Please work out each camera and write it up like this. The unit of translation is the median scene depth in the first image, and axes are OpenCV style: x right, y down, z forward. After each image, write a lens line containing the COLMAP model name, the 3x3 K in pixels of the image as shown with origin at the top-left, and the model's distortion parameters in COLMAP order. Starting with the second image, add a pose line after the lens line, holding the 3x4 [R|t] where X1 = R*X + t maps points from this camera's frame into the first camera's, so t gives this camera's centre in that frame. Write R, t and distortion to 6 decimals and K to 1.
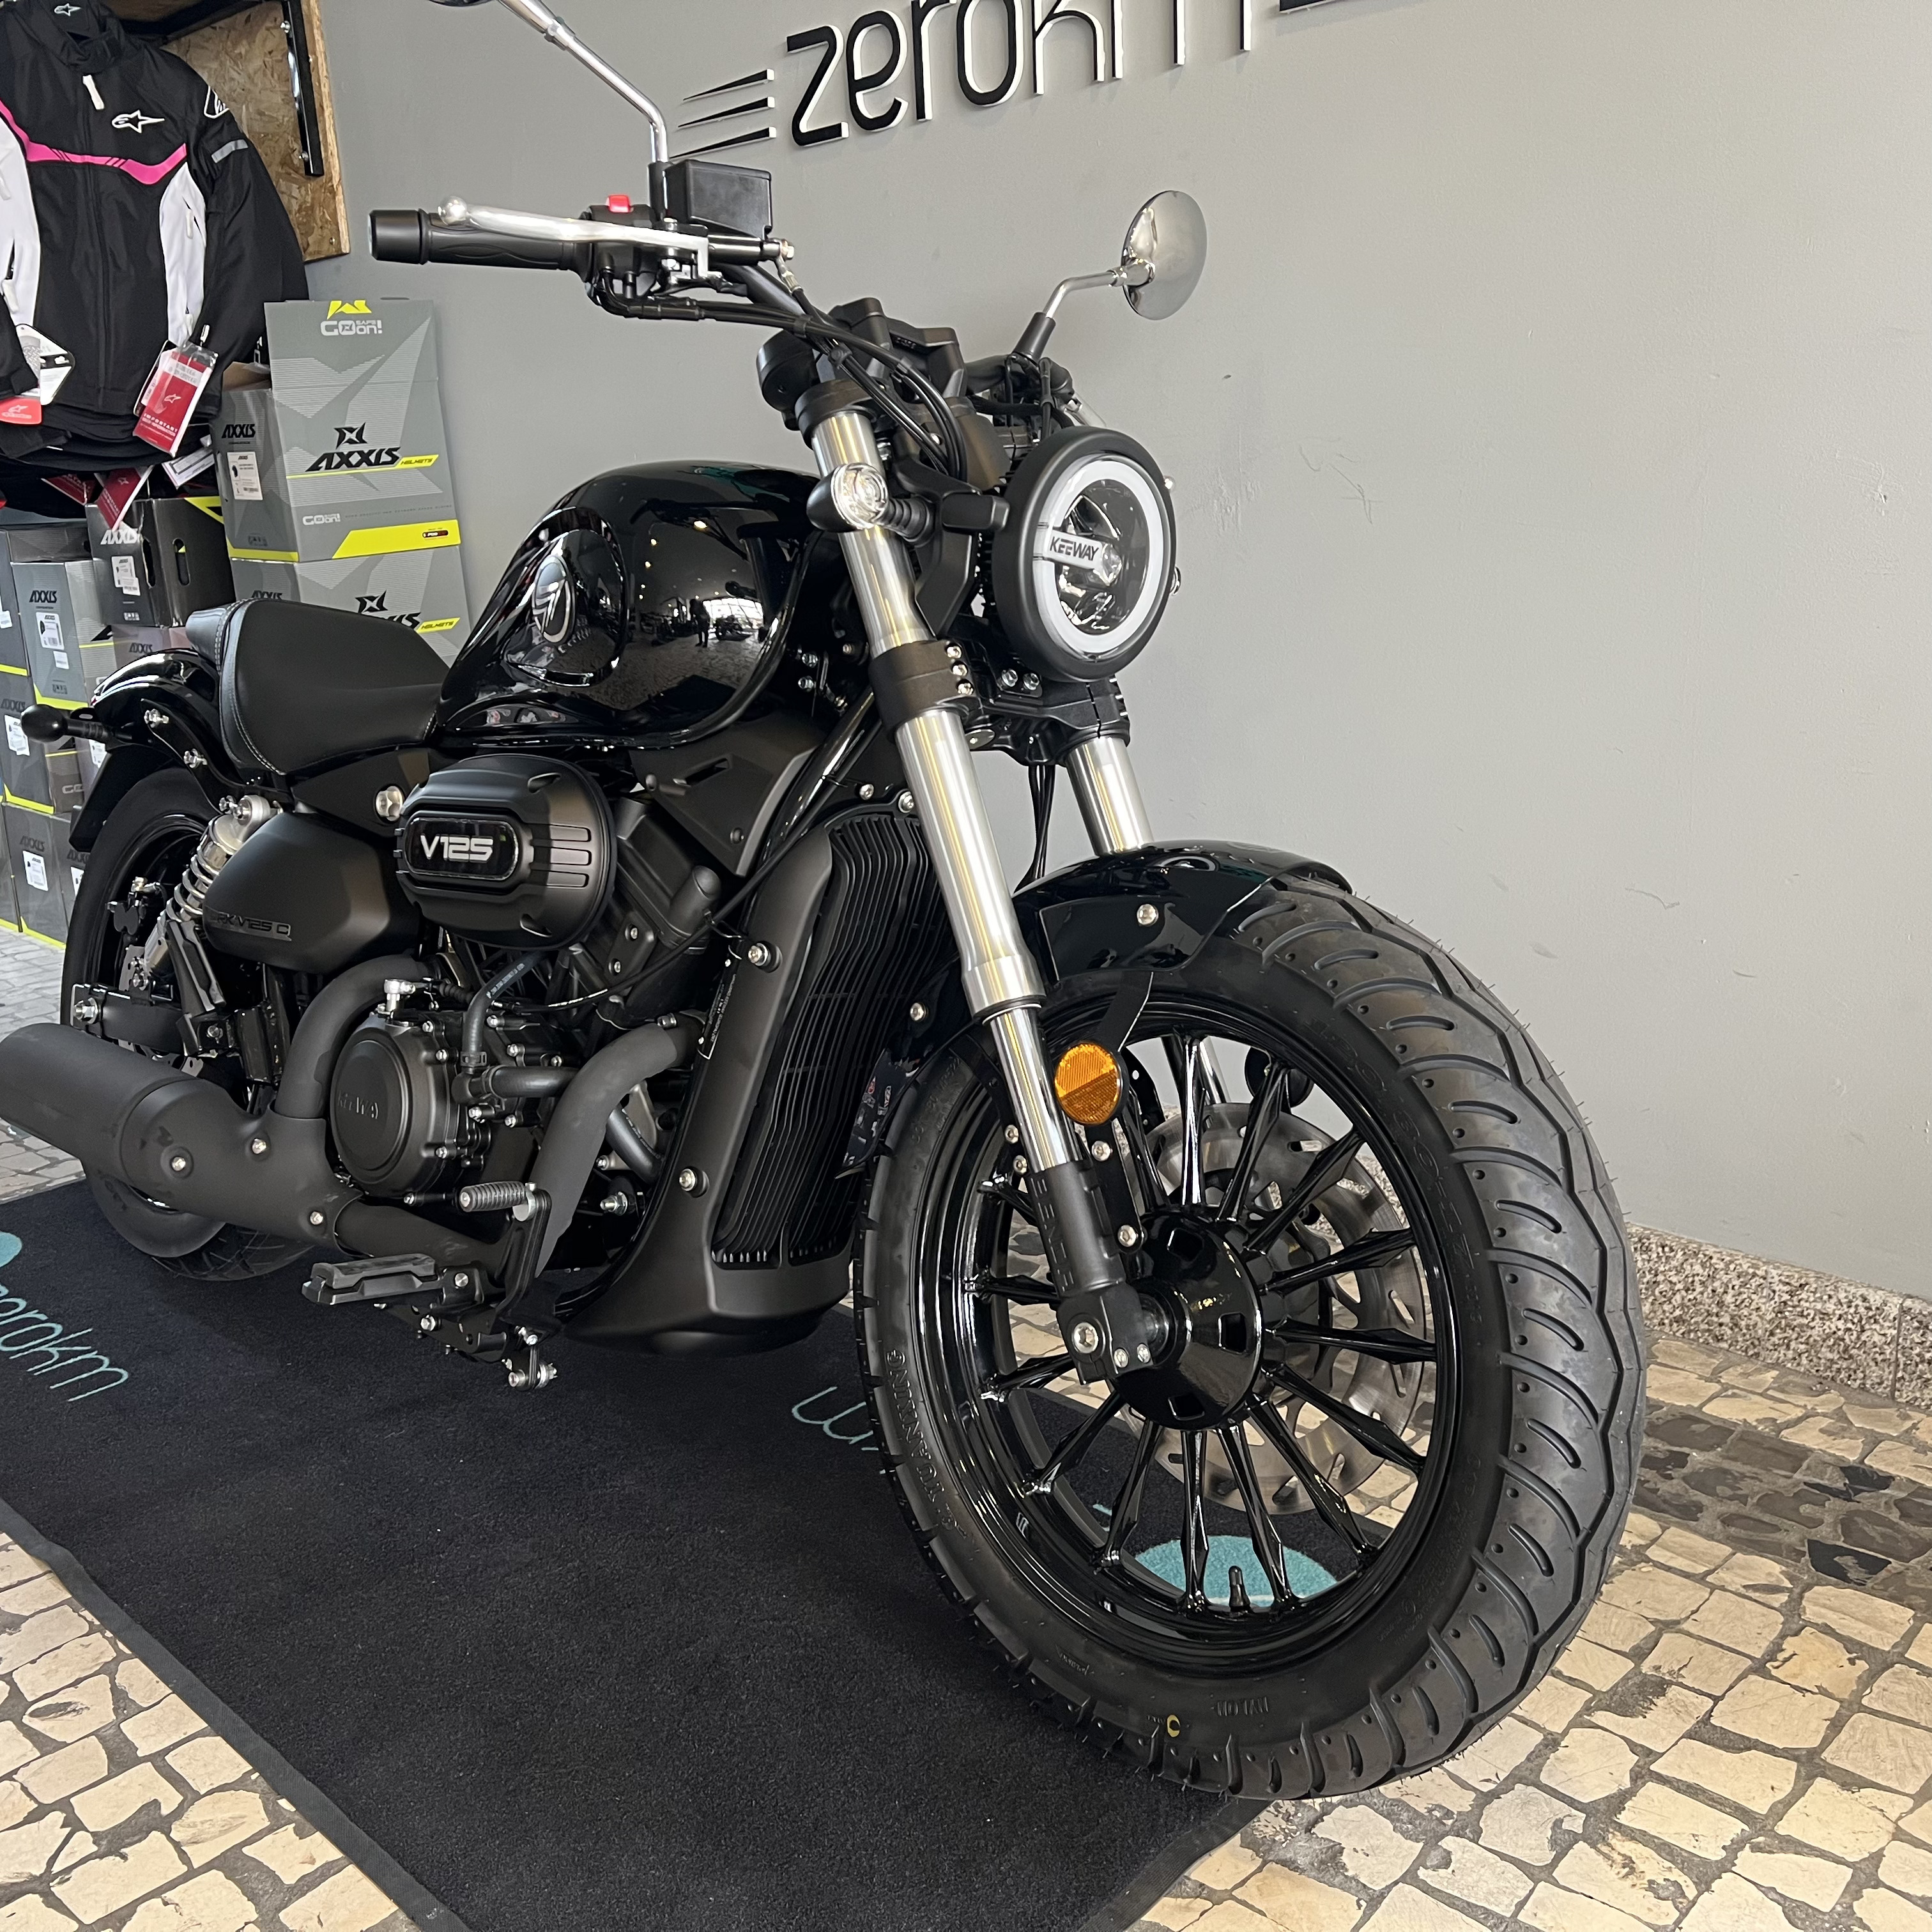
lens RADIAL K [[1931.7, 0, 960.9], [0, 1931.7, 973.2], [0, 0, 1]] dist [0.010926, 0.000000]
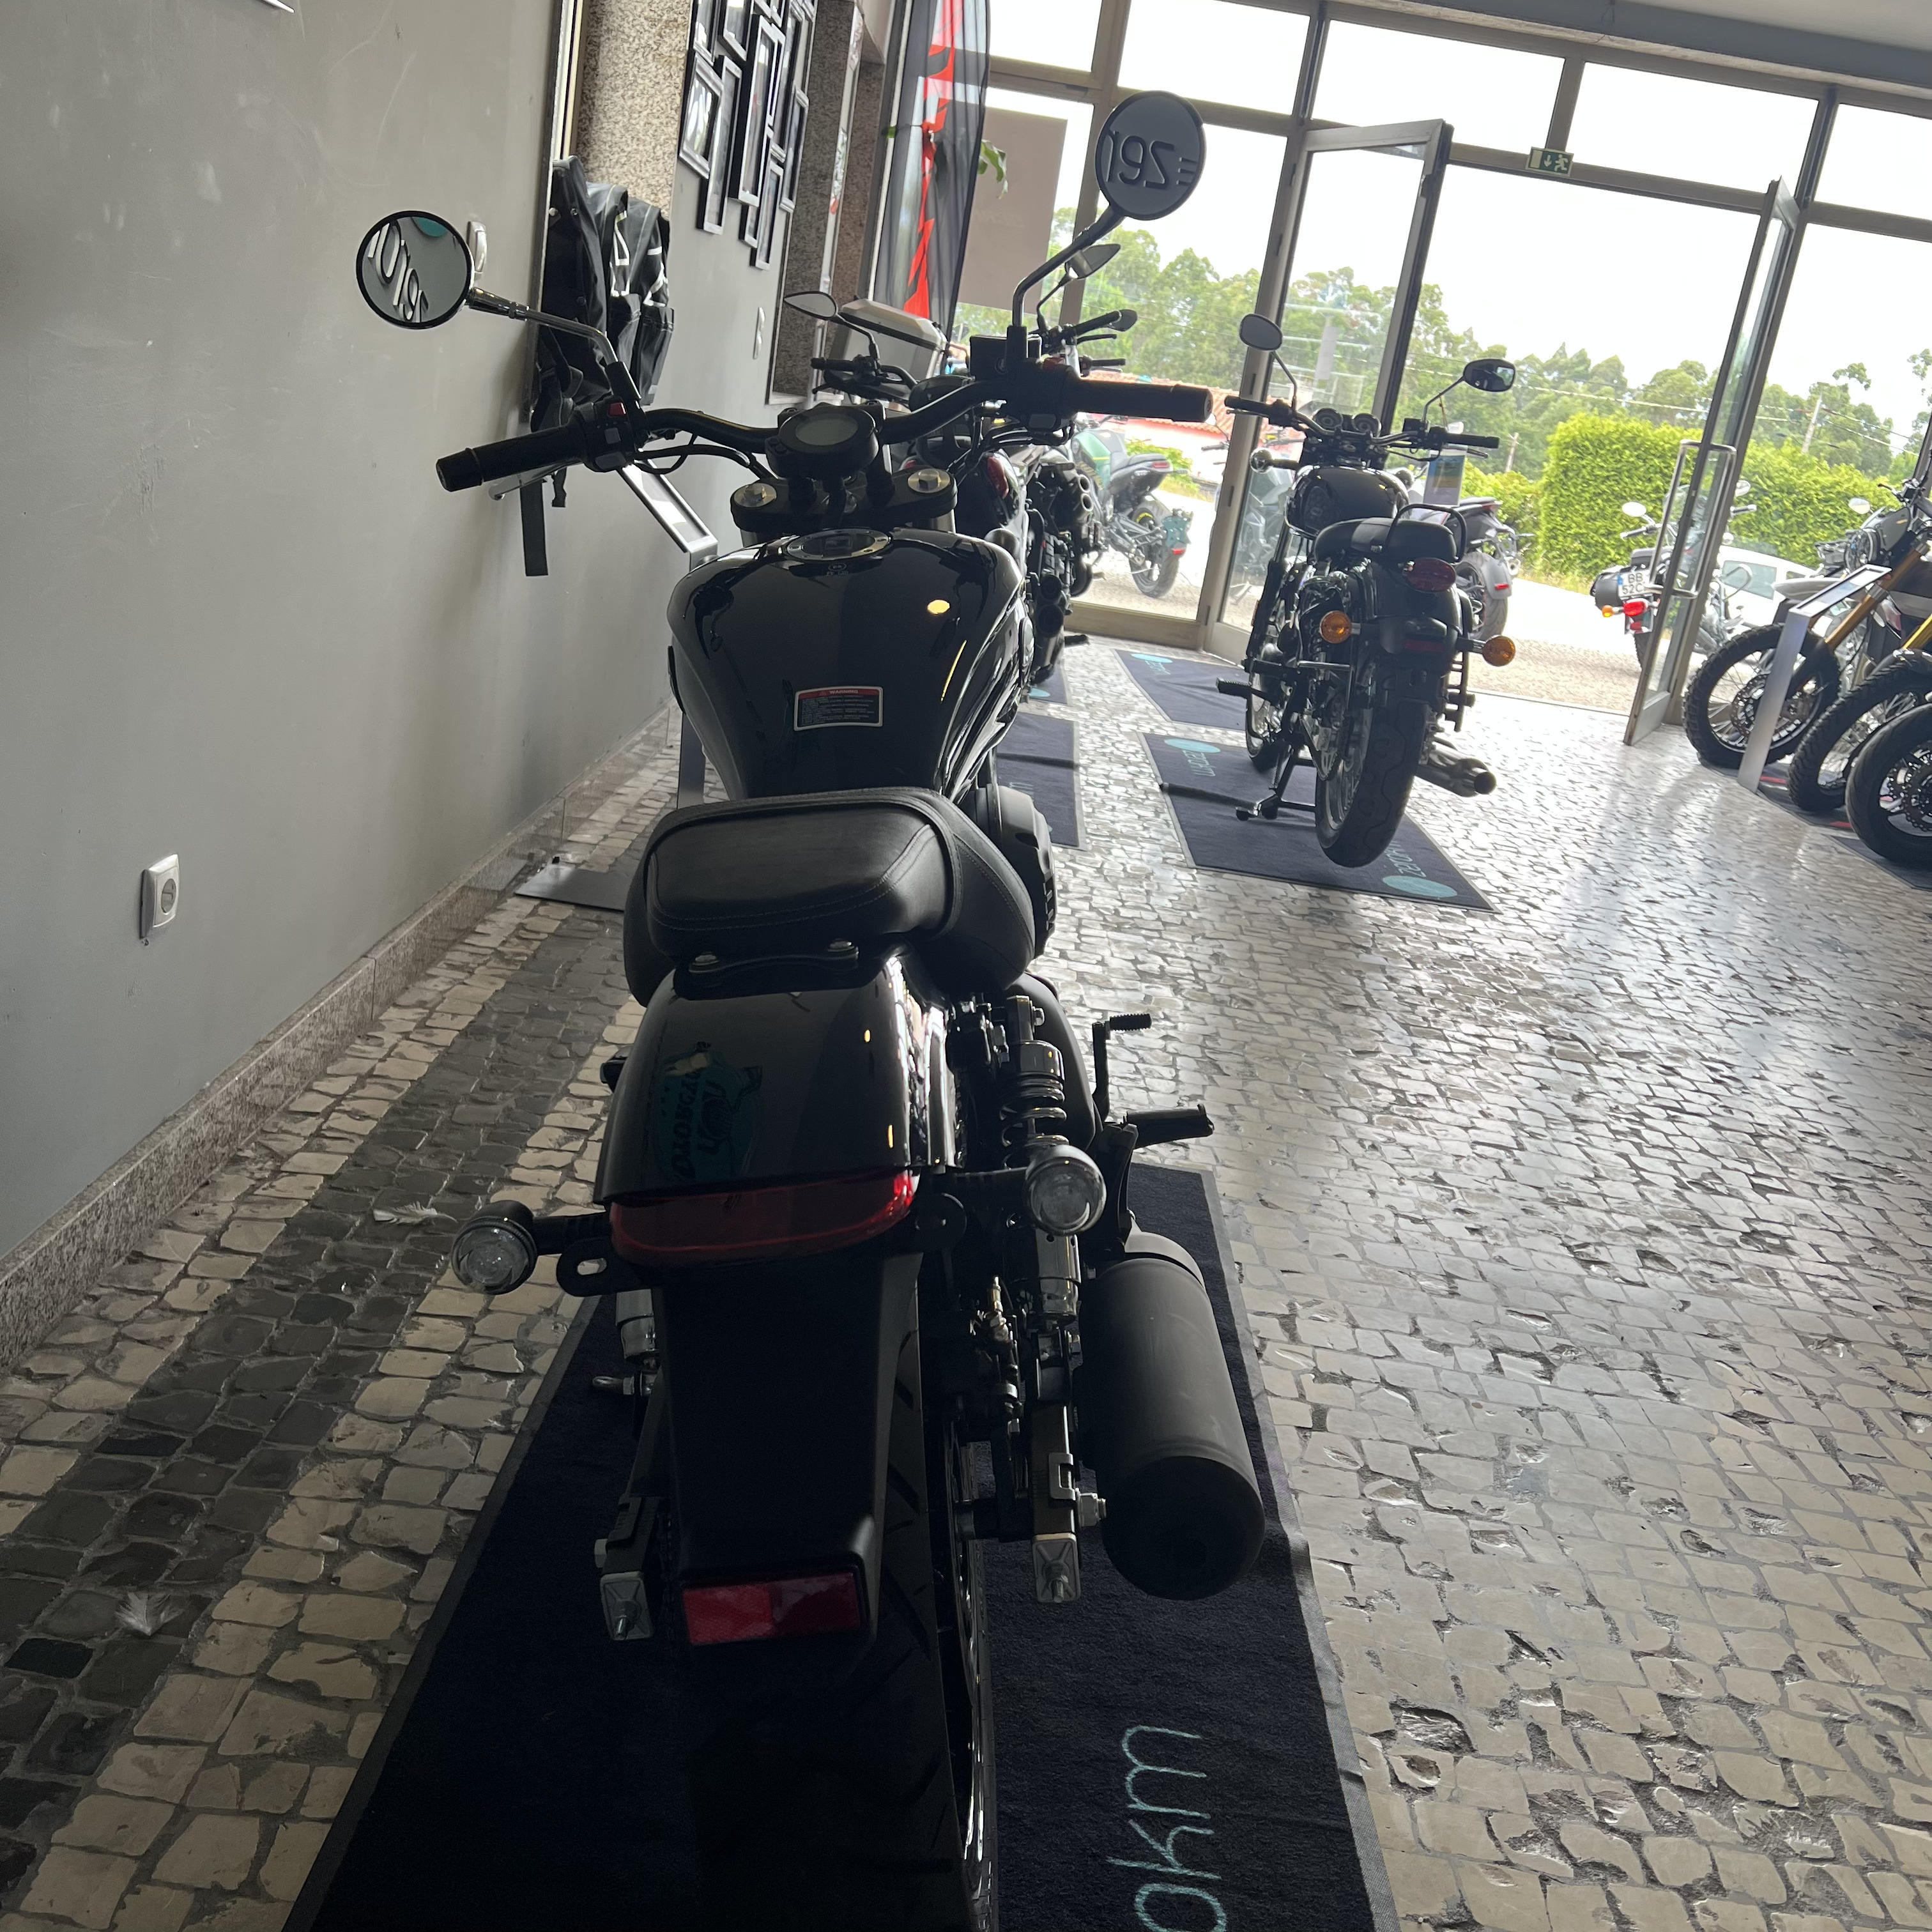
lens RADIAL K [[1931.7, 0, 984.9], [0, 1931.7, 989.6], [0, 0, 1]] dist [0.010926, 0.000000]
pose [[-0.691701, -0.269565, 0.669989, -1.062351], [0.070487, 0.898096, 0.434113, -0.523849], [-0.718736, 0.347502, -0.602213, 1.787128]]
